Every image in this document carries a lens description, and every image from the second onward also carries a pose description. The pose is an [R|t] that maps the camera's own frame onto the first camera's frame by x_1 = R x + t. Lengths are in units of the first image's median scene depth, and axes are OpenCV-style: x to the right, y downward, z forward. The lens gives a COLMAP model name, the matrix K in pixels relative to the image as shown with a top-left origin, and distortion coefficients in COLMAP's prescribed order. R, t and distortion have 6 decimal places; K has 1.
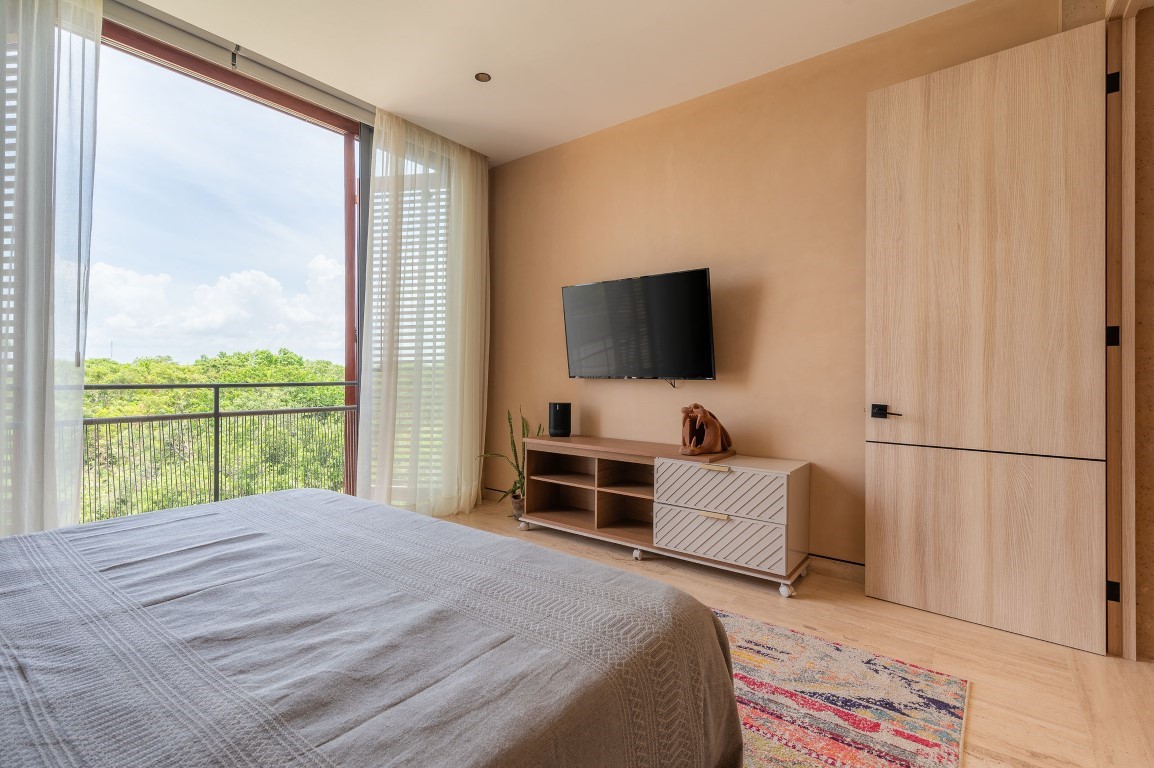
lens RADIAL K [[524.4, 0, 574.7], [0, 524.4, 377.4], [0, 0, 1]] dist [-0.000113, 0.000030]
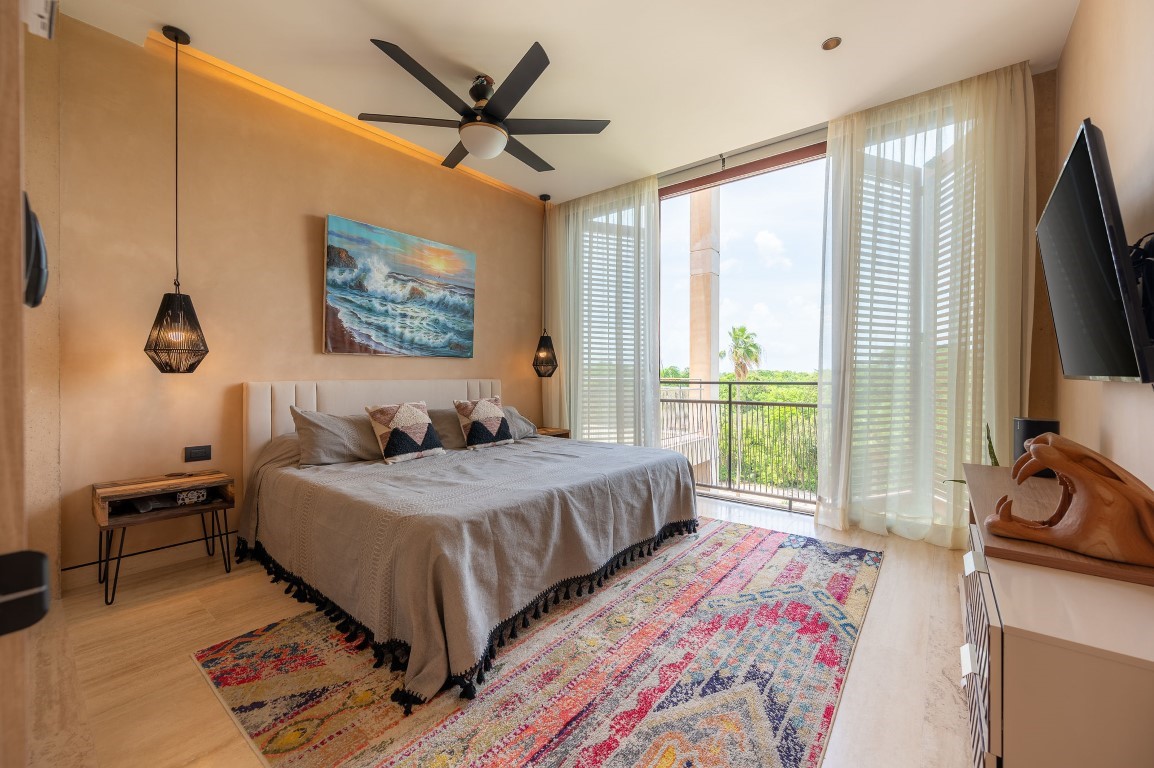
lens RADIAL K [[452.2, 0, 580.7], [0, 452.2, 376.8], [0, 0, 1]] dist [0.000058, 0.000050]
pose [[0.008892, -0.000097, -0.999960, 0.606151], [-0.000395, 1.000000, -0.000101, 0.000595], [0.999960, 0.000396, 0.008892, 0.562619]]
